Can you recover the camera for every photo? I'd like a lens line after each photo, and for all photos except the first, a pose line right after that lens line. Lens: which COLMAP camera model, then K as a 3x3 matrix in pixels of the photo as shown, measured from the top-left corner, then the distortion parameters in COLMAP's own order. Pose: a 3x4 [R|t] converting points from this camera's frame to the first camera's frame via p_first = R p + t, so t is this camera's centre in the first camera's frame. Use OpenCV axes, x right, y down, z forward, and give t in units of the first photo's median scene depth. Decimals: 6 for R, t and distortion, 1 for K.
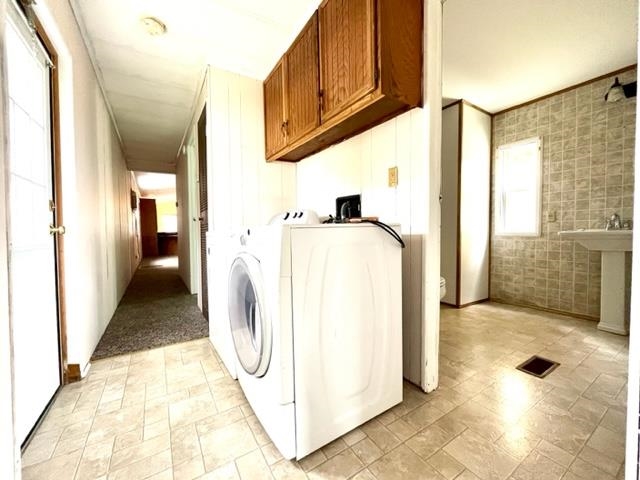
lens RADIAL K [[258.0, 0, 318.7], [0, 258.0, 239.6], [0, 0, 1]] dist [-0.001532, -0.000294]
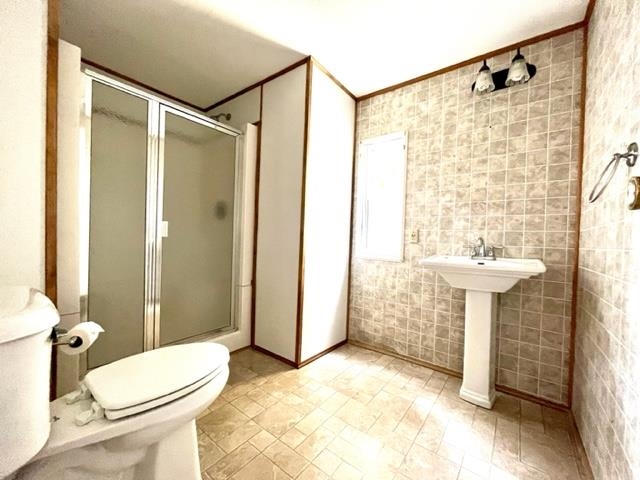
lens RADIAL K [[258.0, 0, 318.5], [0, 258.0, 239.7], [0, 0, 1]] dist [-0.001532, -0.000294]
pose [[0.940044, 0.041141, 0.338564, 0.372315], [-0.033711, 0.999045, -0.027802, -0.048100], [-0.339384, 0.014721, 0.940533, 0.371425]]
